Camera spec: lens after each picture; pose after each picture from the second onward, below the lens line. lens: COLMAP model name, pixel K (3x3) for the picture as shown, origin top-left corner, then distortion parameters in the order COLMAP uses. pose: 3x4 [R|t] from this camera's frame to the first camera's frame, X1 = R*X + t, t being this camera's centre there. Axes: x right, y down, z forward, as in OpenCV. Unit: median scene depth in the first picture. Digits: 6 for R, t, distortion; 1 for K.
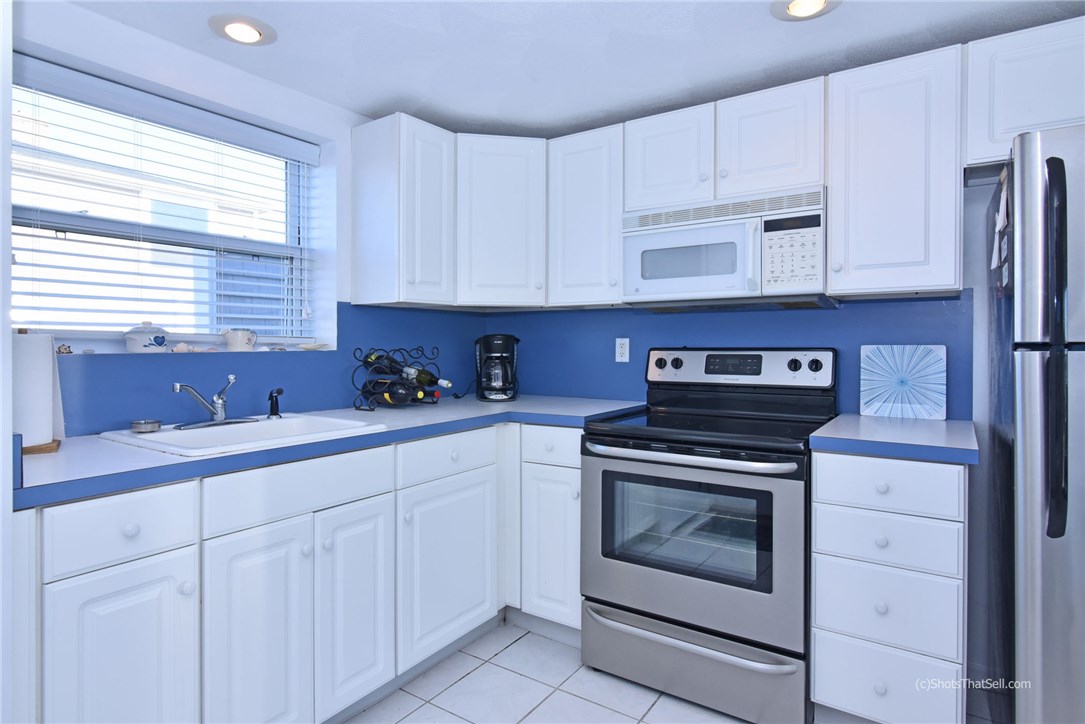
lens RADIAL K [[589.5, 0, 550.6], [0, 589.5, 343.6], [0, 0, 1]] dist [0.001437, -0.002120]
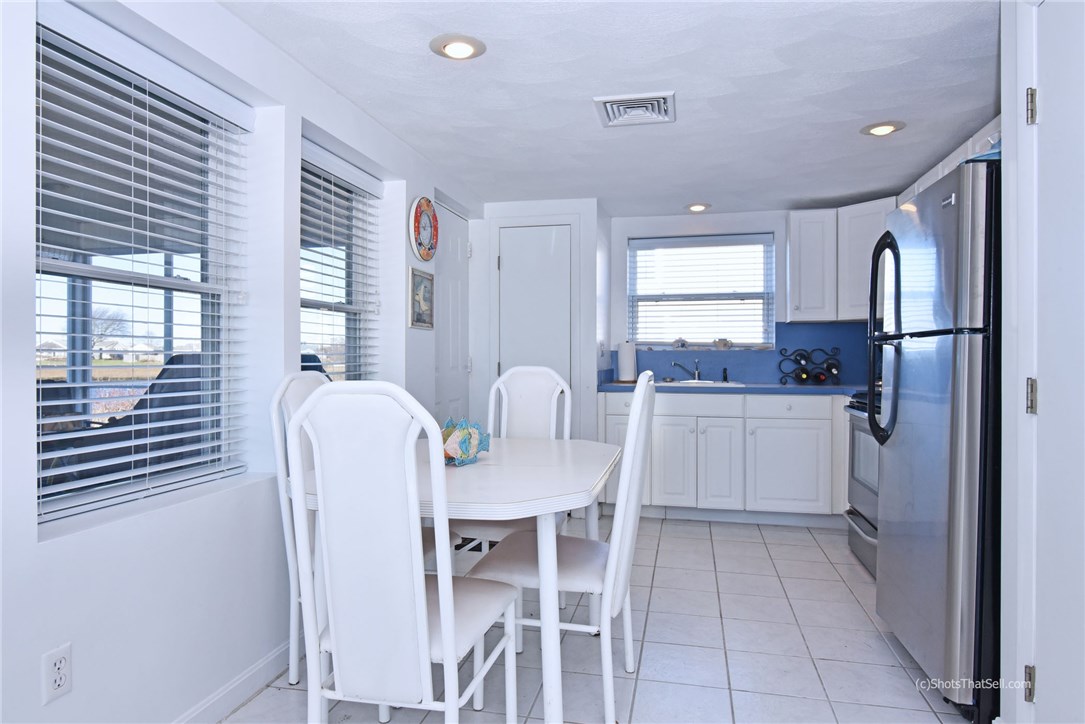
lens RADIAL K [[694.0, 0, 536.8], [0, 694.0, 359.5], [0, 0, 1]] dist [-0.000224, -0.000616]
pose [[0.346518, 0.001877, -0.938041, 1.364871], [-0.001392, 0.999998, 0.001486, 0.038611], [0.938042, 0.000791, 0.346520, -0.389556]]
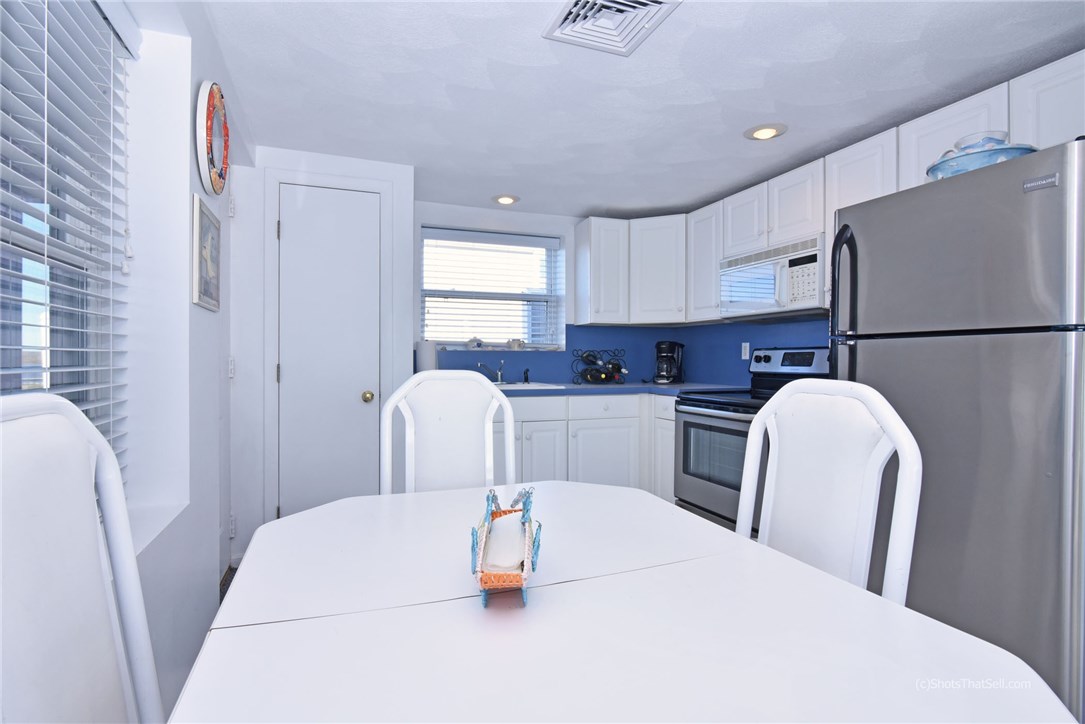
lens RADIAL K [[547.9, 0, 549.5], [0, 547.9, 366.8], [0, 0, 1]] dist [-0.011699, -0.002695]
pose [[0.813184, 0.011273, -0.581897, 0.597062], [-0.002943, 0.999879, 0.015257, 0.035865], [0.581999, -0.010694, 0.813119, -0.411793]]
